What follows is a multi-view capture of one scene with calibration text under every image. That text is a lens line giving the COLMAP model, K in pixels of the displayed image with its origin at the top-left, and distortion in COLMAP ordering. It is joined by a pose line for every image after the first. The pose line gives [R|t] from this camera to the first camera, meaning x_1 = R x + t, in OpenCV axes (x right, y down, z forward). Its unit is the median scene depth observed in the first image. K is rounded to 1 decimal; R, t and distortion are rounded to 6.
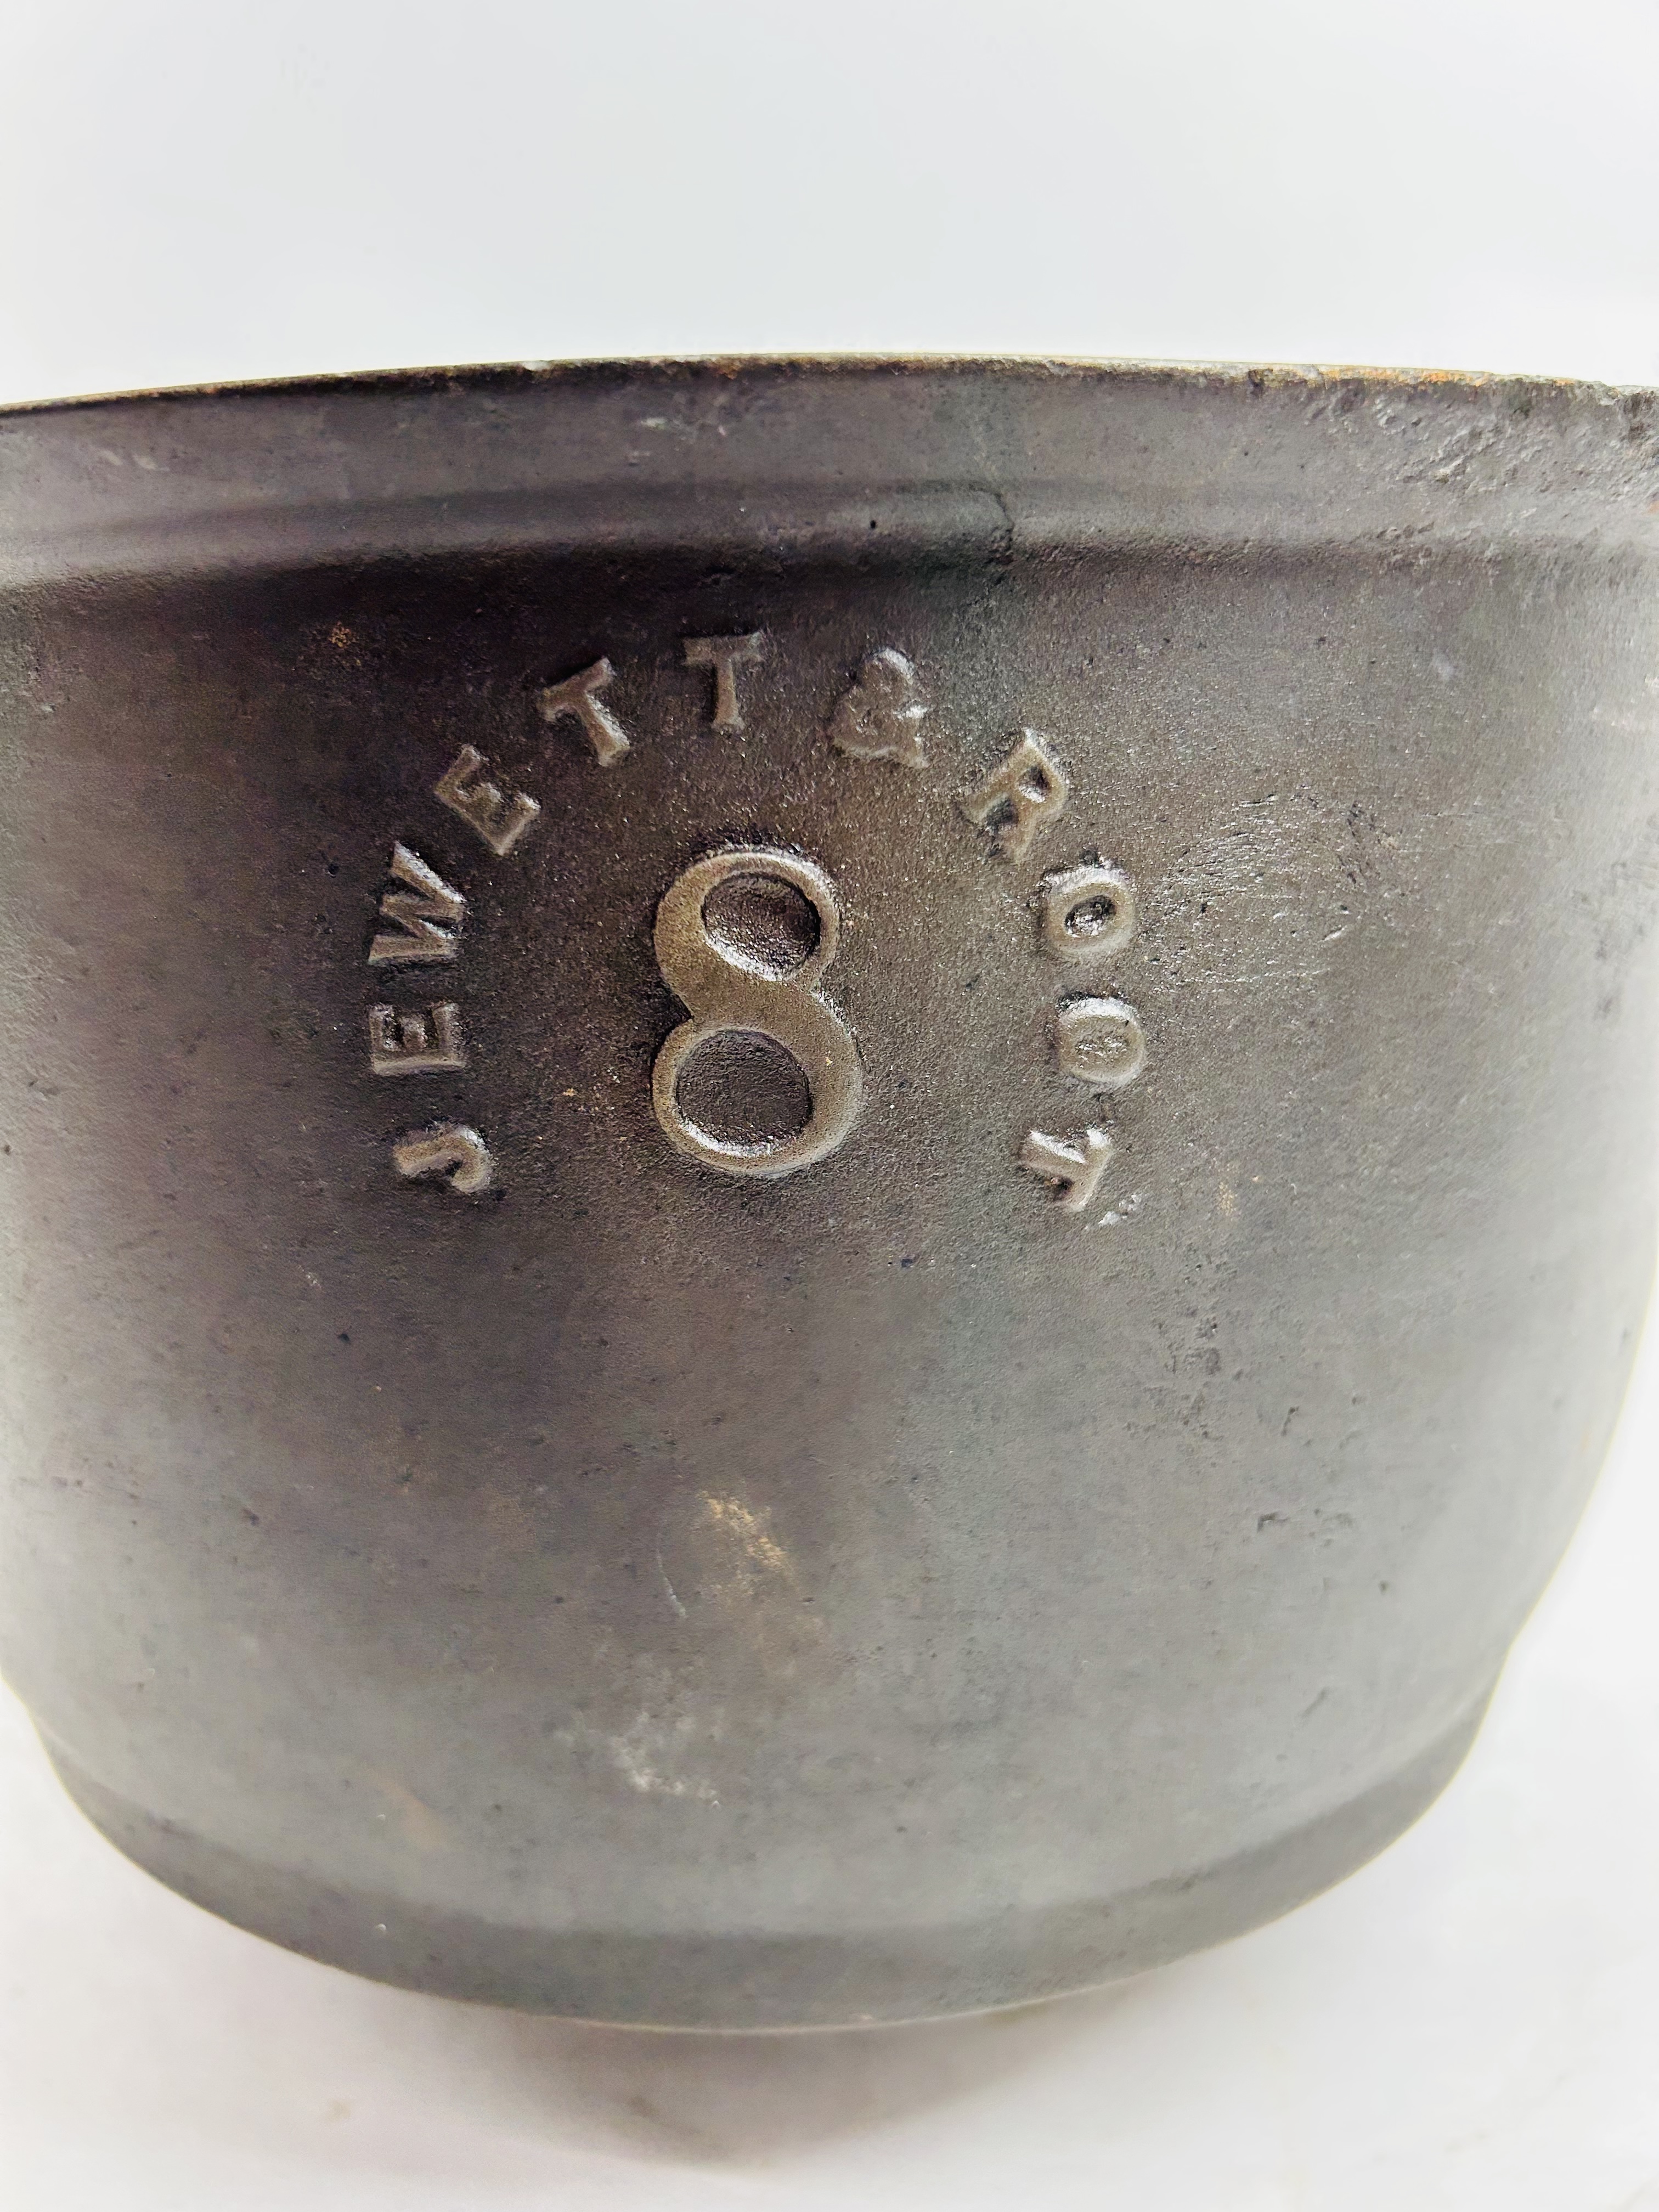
lens RADIAL K [[1669.6, 0, 845.1], [0, 1669.6, 1100.4], [0, 0, 1]] dist [-0.106902, -0.014284]
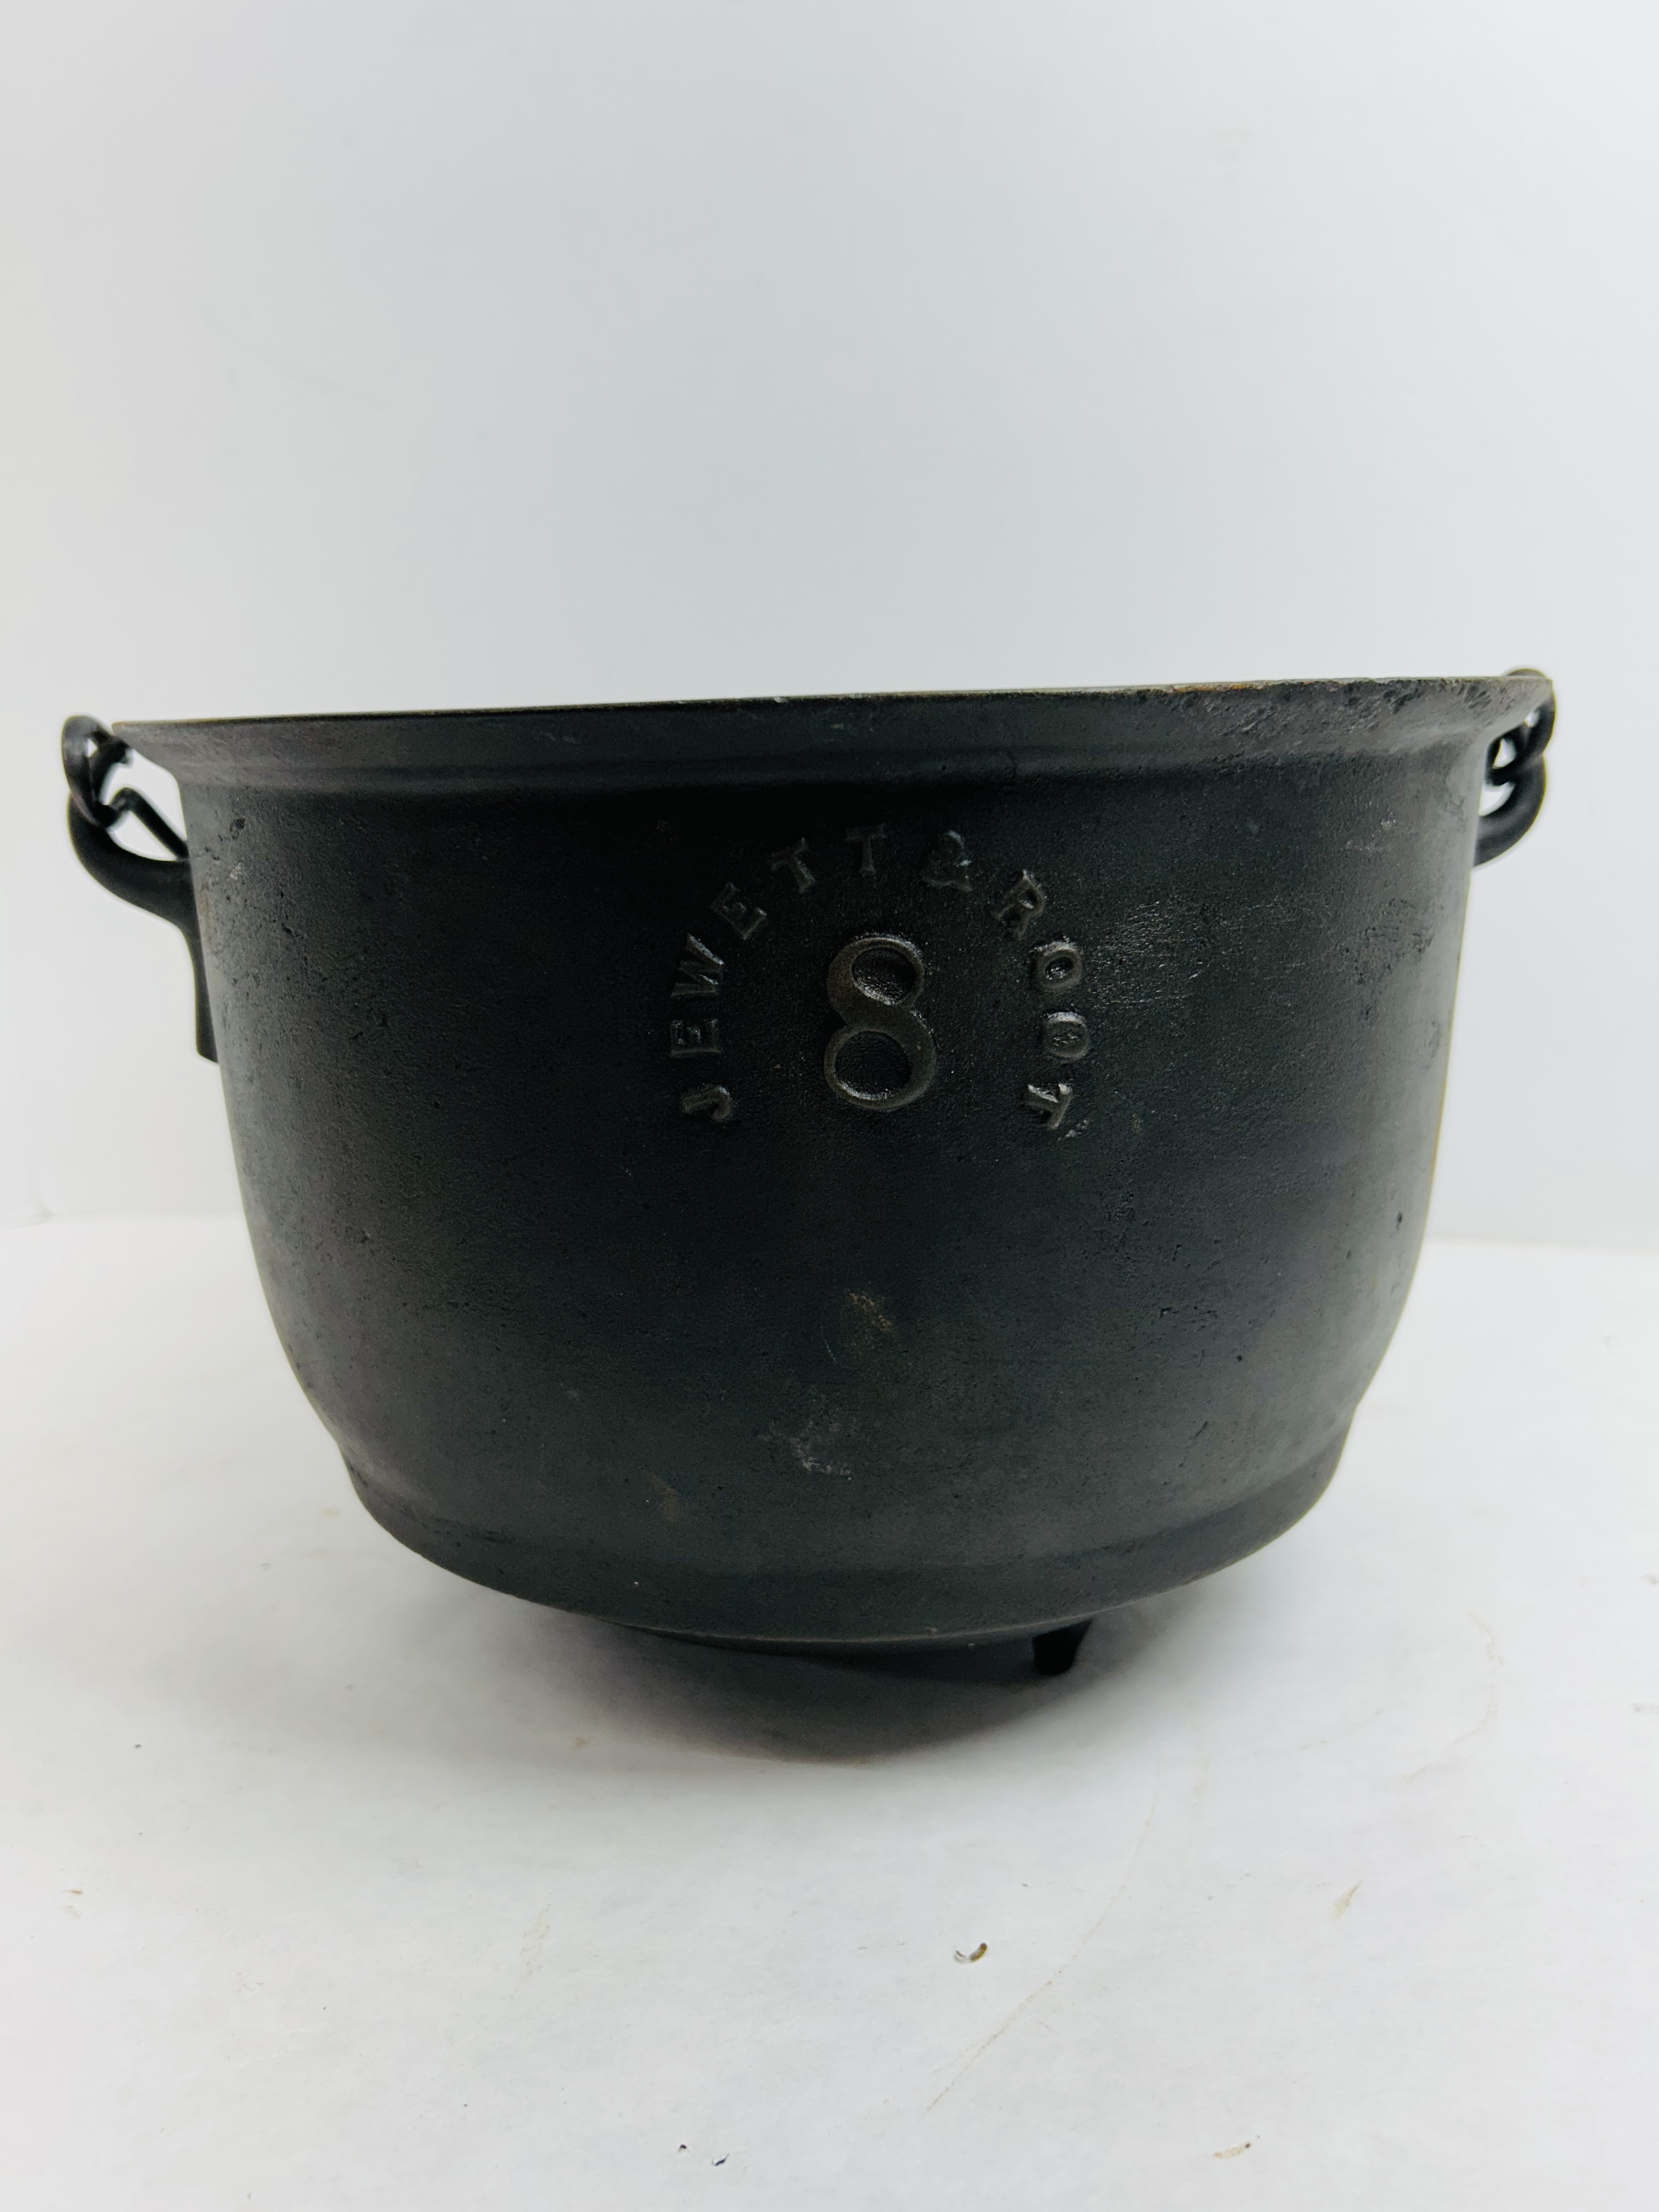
lens RADIAL K [[1669.6, 0, 807.5], [0, 1669.6, 1109.9], [0, 0, 1]] dist [-0.106902, -0.014284]
pose [[0.999890, -0.010741, -0.010199, -0.112287], [0.010752, 0.999942, 0.001110, 0.041251], [0.010186, -0.001219, 0.999947, -0.835341]]
